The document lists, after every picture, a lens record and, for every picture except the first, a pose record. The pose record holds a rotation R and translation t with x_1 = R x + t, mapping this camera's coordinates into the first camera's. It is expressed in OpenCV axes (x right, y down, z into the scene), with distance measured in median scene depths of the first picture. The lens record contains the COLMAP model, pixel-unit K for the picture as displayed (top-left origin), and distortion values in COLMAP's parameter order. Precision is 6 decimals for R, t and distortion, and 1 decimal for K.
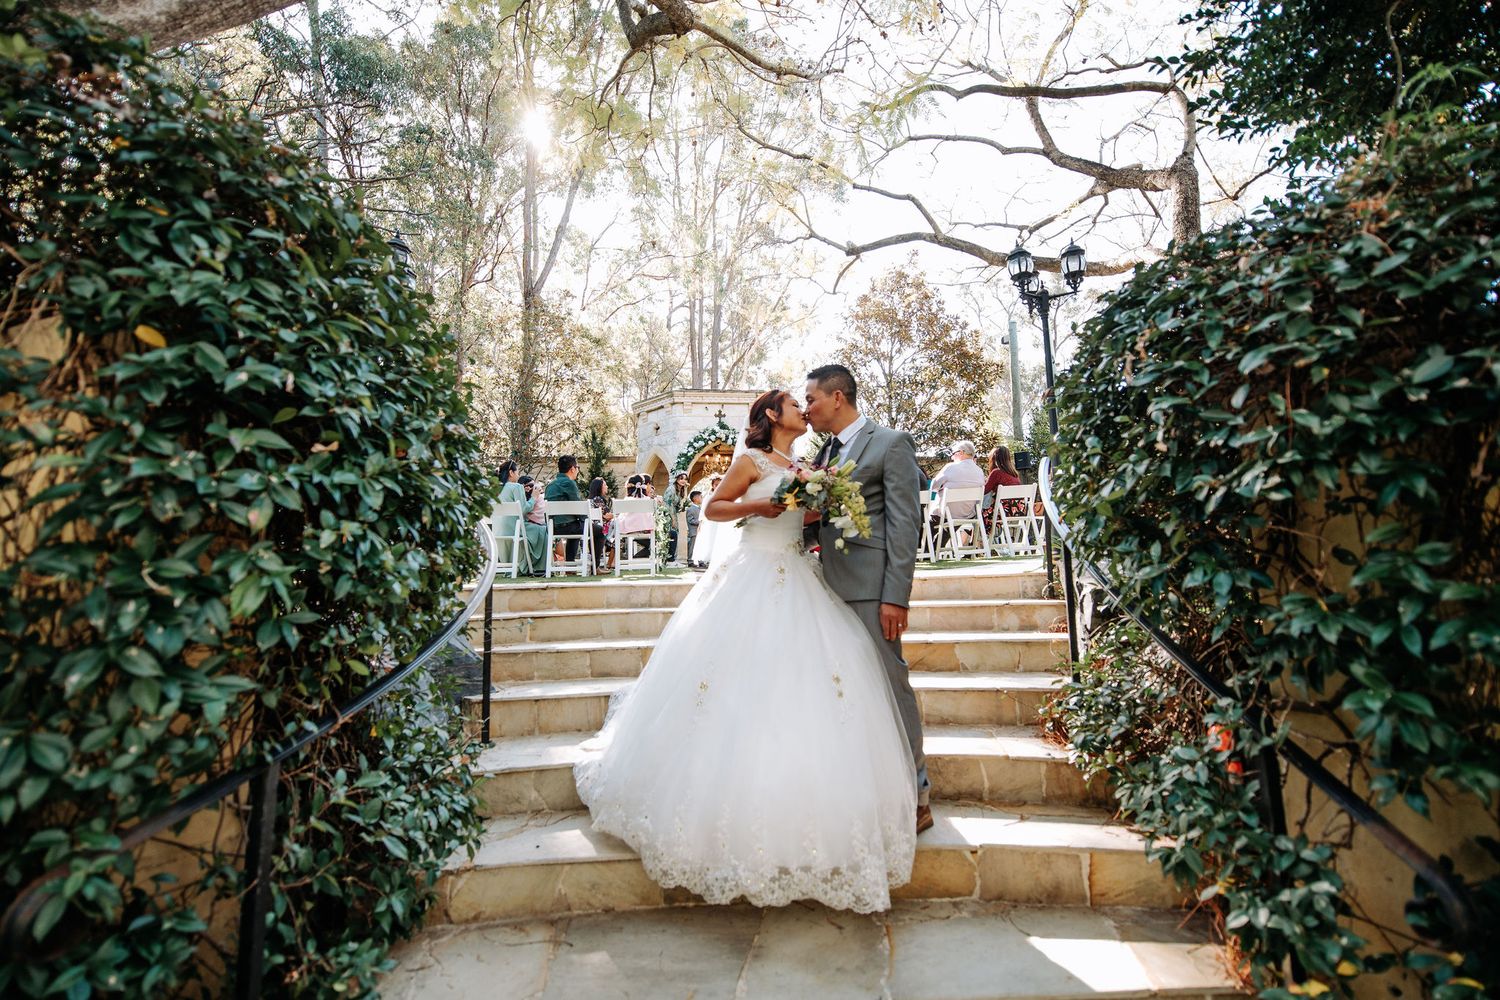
lens RADIAL K [[698.8, 0, 750.0], [0, 698.8, 500.0], [0, 0, 1]] dist [-0.001410, -0.000074]
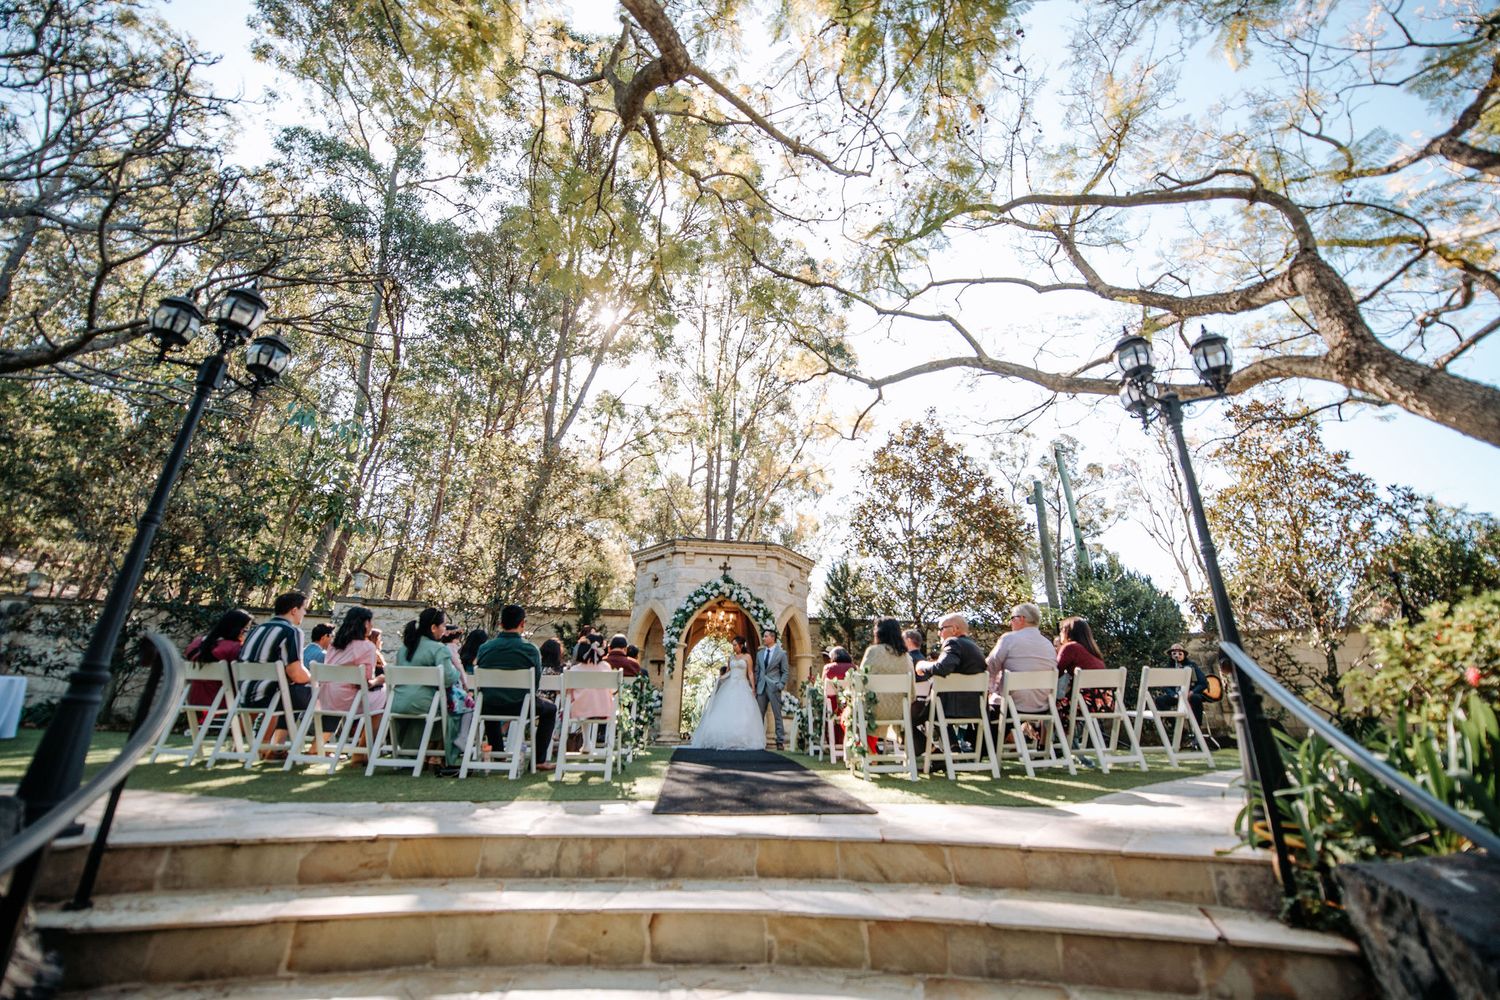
lens RADIAL K [[633.6, 0, 743.5], [0, 633.6, 479.0], [0, 0, 1]] dist [-0.002493, -0.000050]
pose [[0.998747, 0.031320, -0.039029, 0.009374], [-0.040594, 0.963149, -0.265889, -0.014345], [0.029263, 0.267140, 0.963213, 0.176752]]
